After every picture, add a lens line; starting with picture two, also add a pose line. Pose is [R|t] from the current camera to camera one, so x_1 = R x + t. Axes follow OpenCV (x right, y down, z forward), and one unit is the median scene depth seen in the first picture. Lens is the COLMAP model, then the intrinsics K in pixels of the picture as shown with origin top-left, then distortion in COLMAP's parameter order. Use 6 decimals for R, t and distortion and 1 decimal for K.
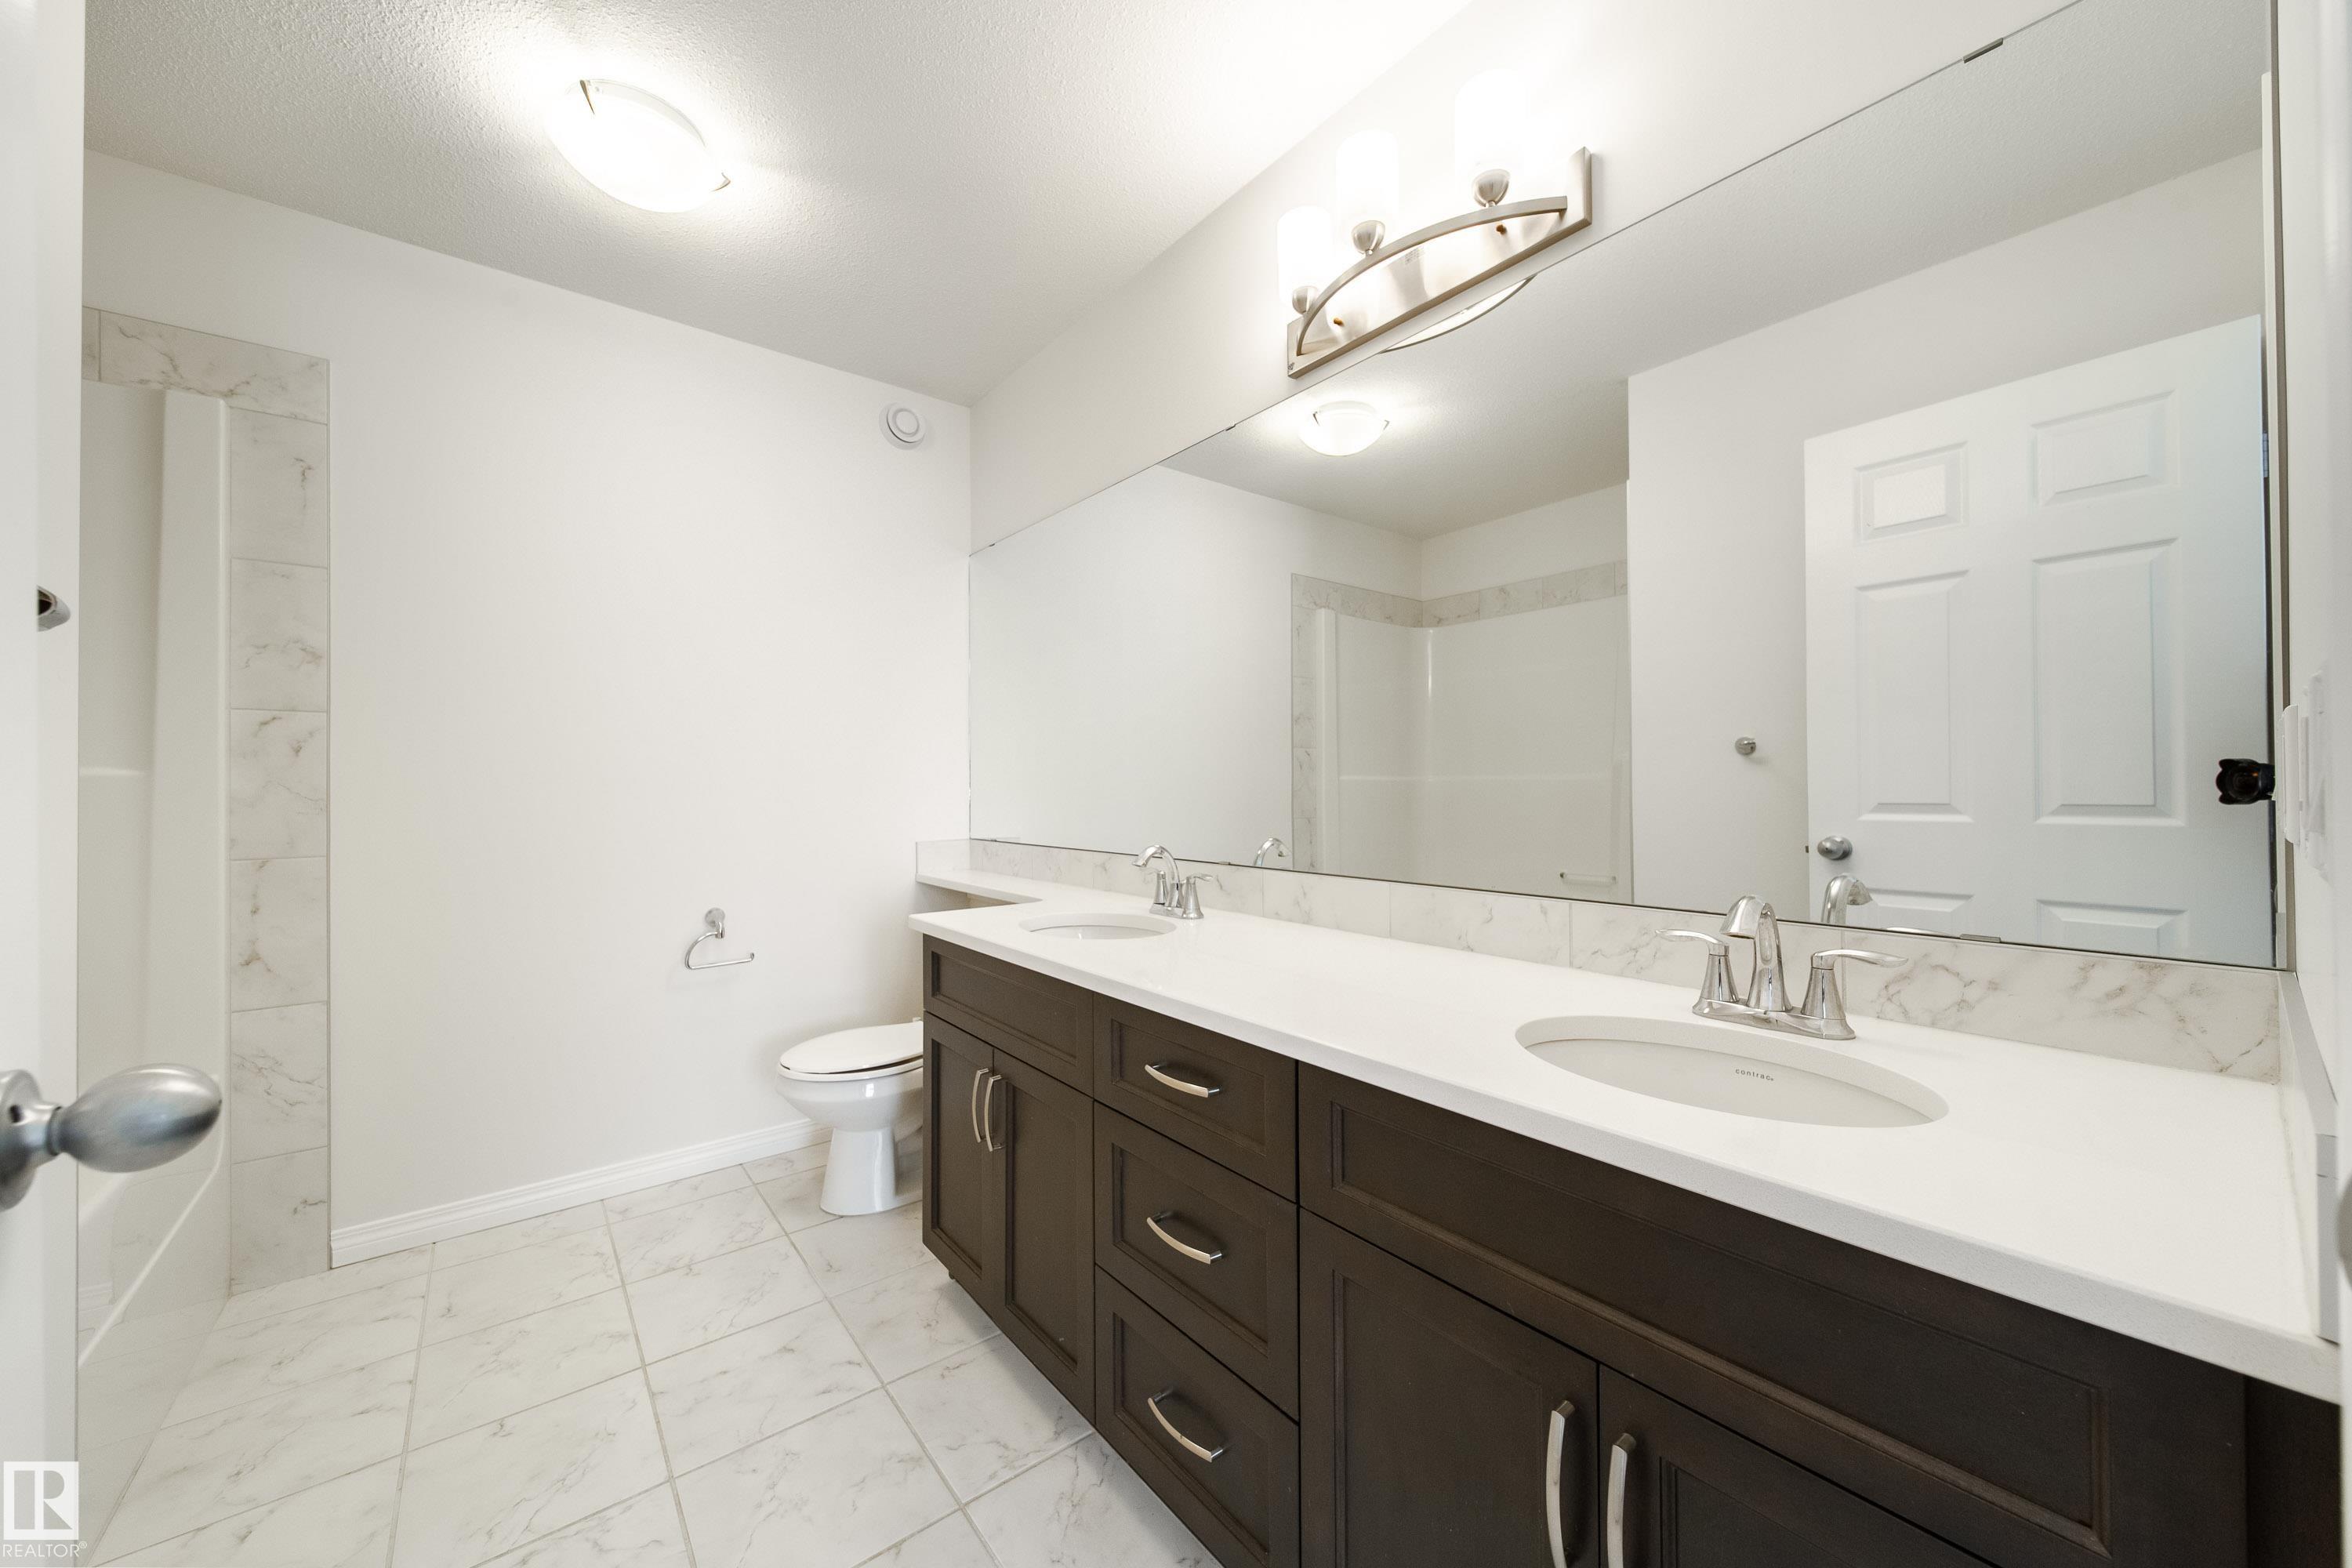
lens RADIAL K [[840.9, 0, 1178.5], [0, 840.9, 779.5], [0, 0, 1]] dist [0.001022, 0.000074]
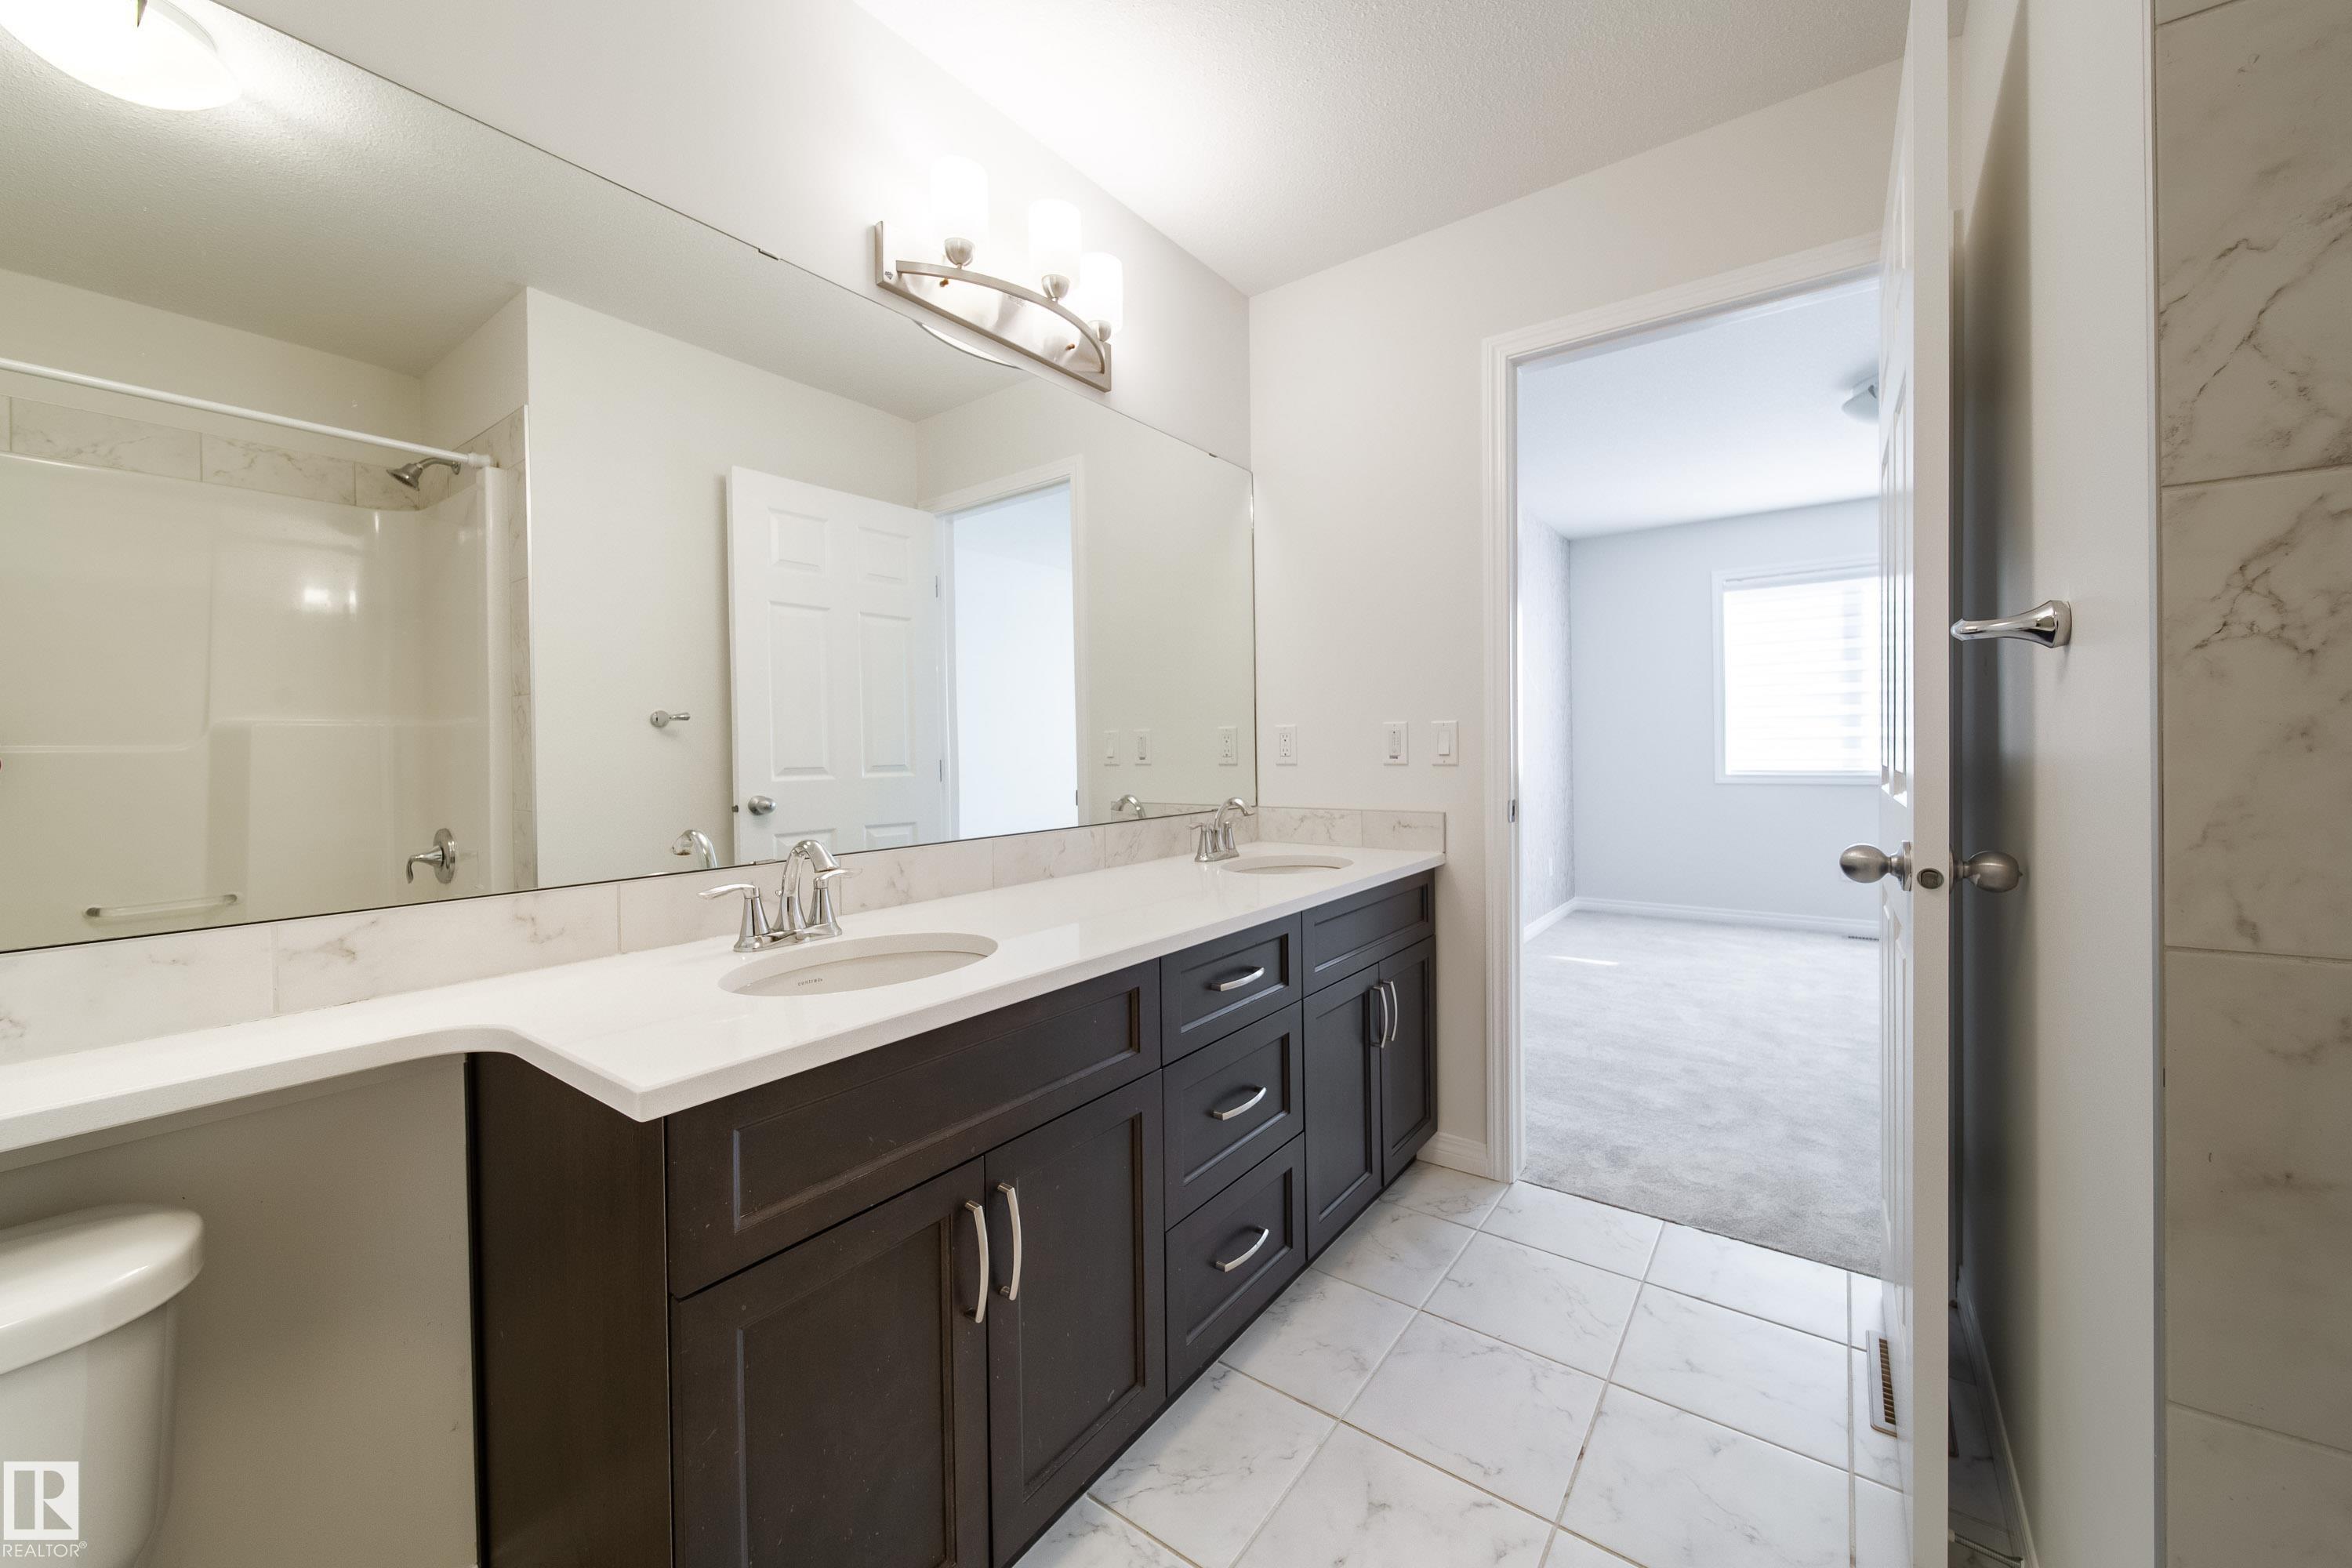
lens RADIAL K [[890.4, 0, 1178.6], [0, 890.4, 753.1], [0, 0, 1]] dist [0.000816, 0.000031]
pose [[-0.256156, 0.002694, 0.966632, -0.749847], [0.005229, 0.999985, -0.001401, 0.010369], [-0.966621, 0.004695, -0.256166, 0.843571]]
